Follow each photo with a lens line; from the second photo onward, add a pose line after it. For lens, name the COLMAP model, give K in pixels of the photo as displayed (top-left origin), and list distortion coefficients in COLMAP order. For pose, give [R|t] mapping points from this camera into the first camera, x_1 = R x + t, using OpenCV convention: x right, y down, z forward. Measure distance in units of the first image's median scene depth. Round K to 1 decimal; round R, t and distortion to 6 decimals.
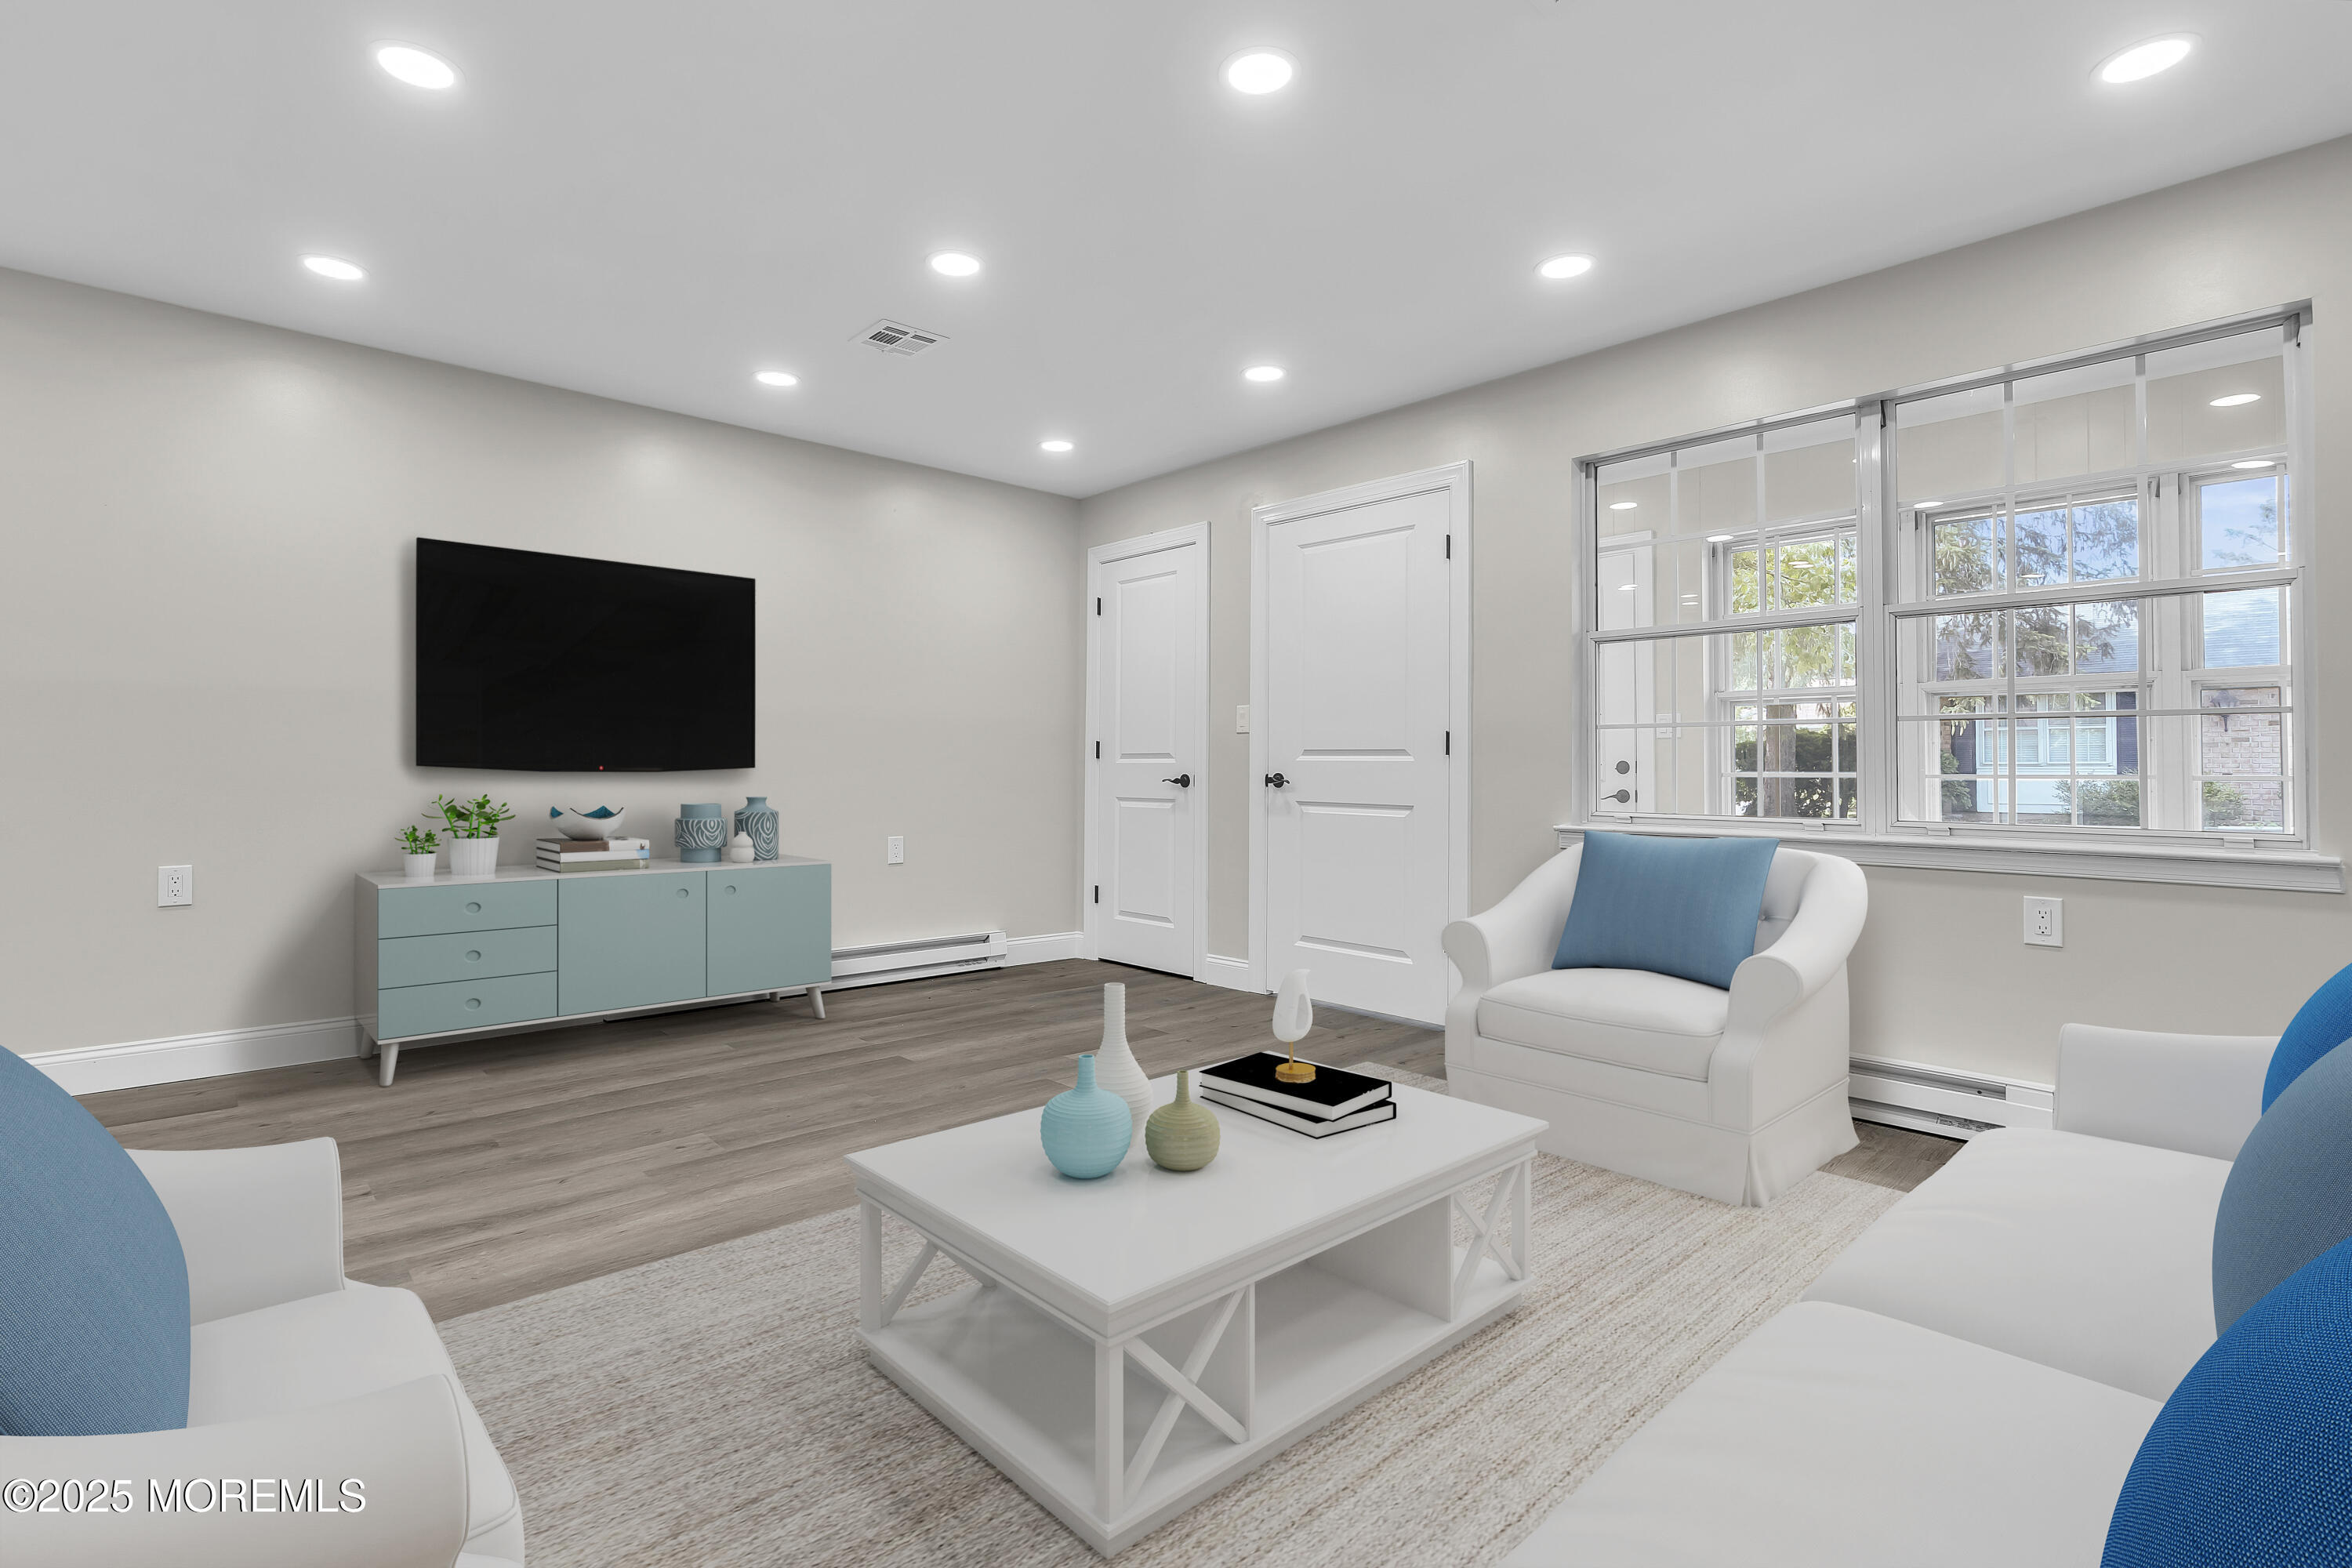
lens RADIAL K [[1131.1, 0, 1176.0], [0, 1131.1, 784.0], [0, 0, 1]] dist [0.011977, -0.000130]
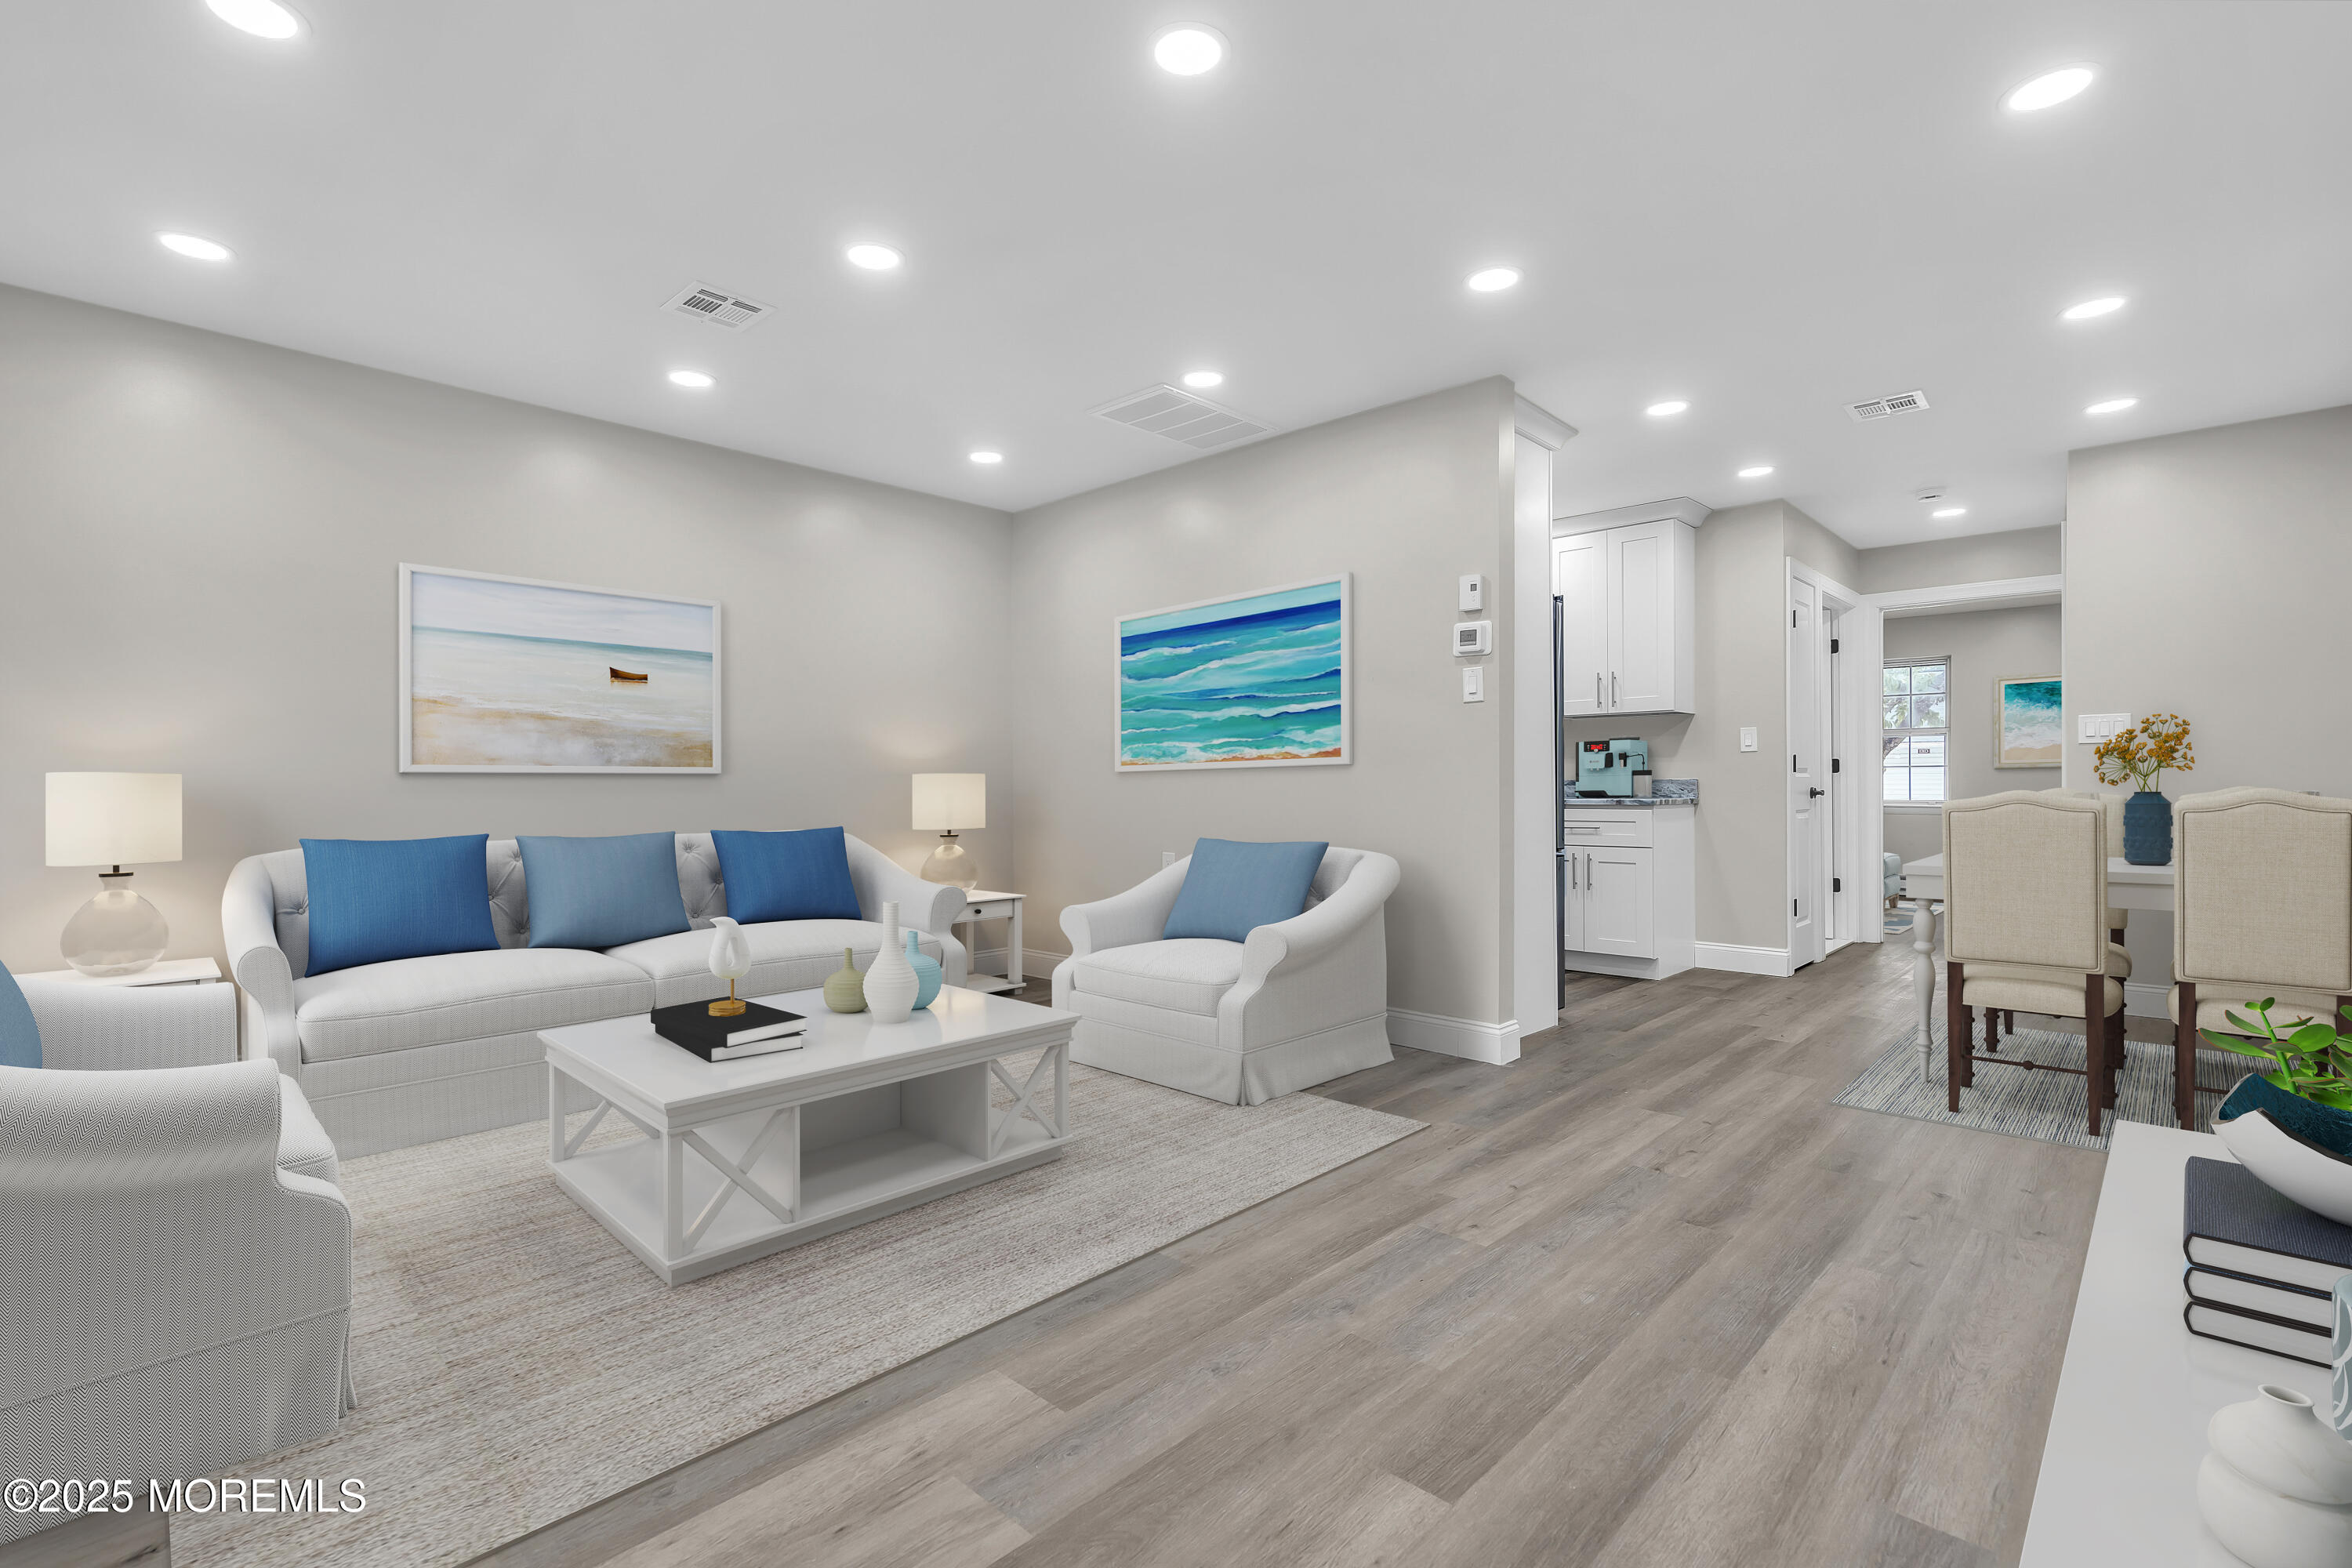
lens RADIAL K [[1079.2, 0, 1164.9], [0, 1079.2, 795.2], [0, 0, 1]] dist [-0.000879, -0.000134]
pose [[-0.998884, 0.005456, -0.046921, -0.161605], [0.004377, 0.999724, 0.023064, -0.024542], [0.047034, 0.022832, -0.998632, 1.735603]]
